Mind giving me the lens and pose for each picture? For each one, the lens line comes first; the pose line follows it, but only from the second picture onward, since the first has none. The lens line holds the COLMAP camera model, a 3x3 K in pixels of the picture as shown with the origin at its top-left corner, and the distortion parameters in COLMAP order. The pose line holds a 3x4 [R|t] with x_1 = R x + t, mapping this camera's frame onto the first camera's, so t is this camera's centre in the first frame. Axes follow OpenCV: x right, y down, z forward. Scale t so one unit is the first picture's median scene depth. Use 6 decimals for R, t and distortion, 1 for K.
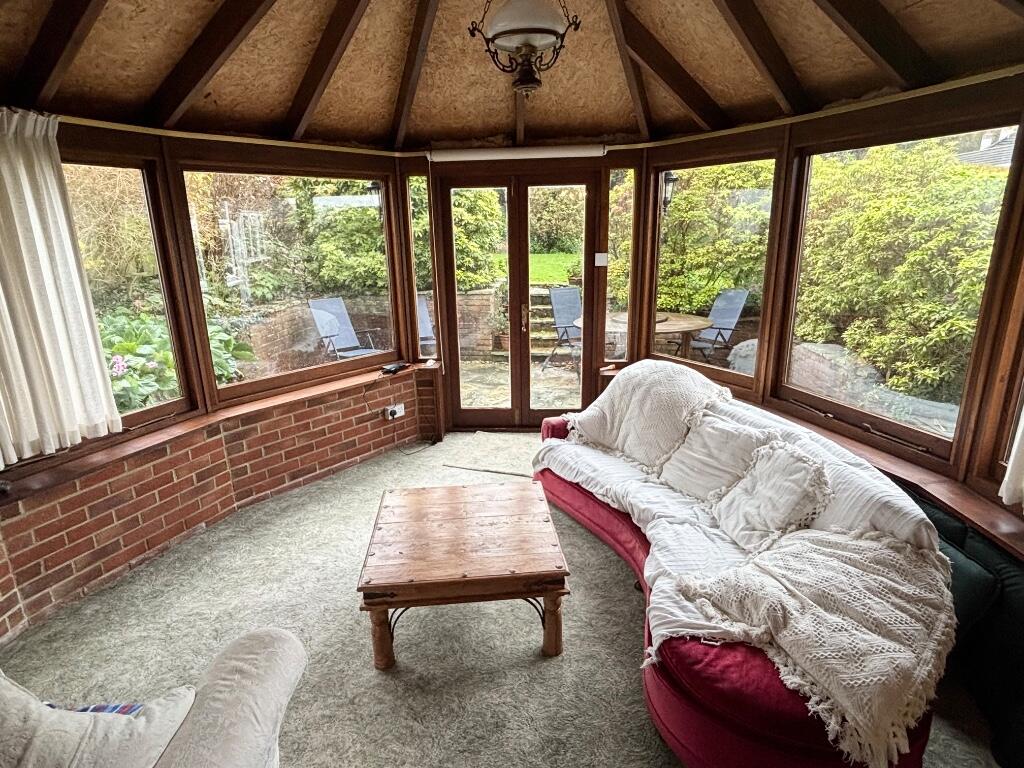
lens RADIAL K [[570.7, 0, 514.1], [0, 570.7, 386.0], [0, 0, 1]] dist [0.045396, -0.000173]
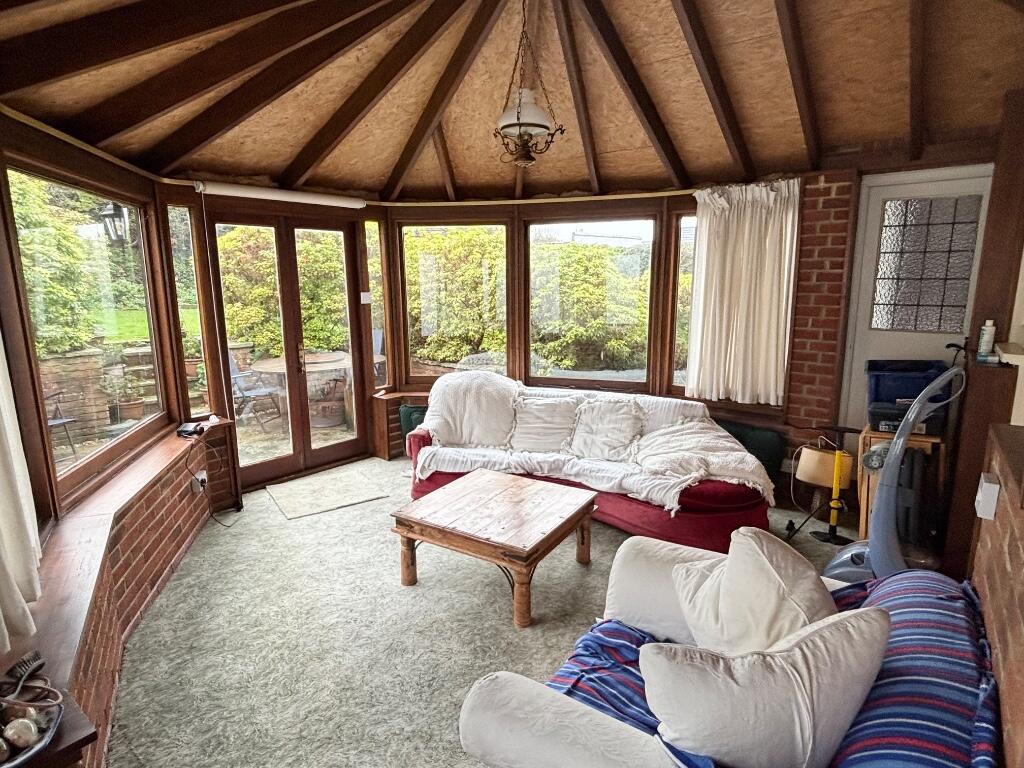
lens RADIAL K [[570.7, 0, 507.5], [0, 570.7, 387.0], [0, 0, 1]] dist [0.045396, -0.000173]
pose [[0.610419, -0.140769, 0.779470, -0.601439], [0.217946, 0.975945, 0.005574, 0.003510], [-0.761504, 0.166480, 0.626415, 0.121178]]
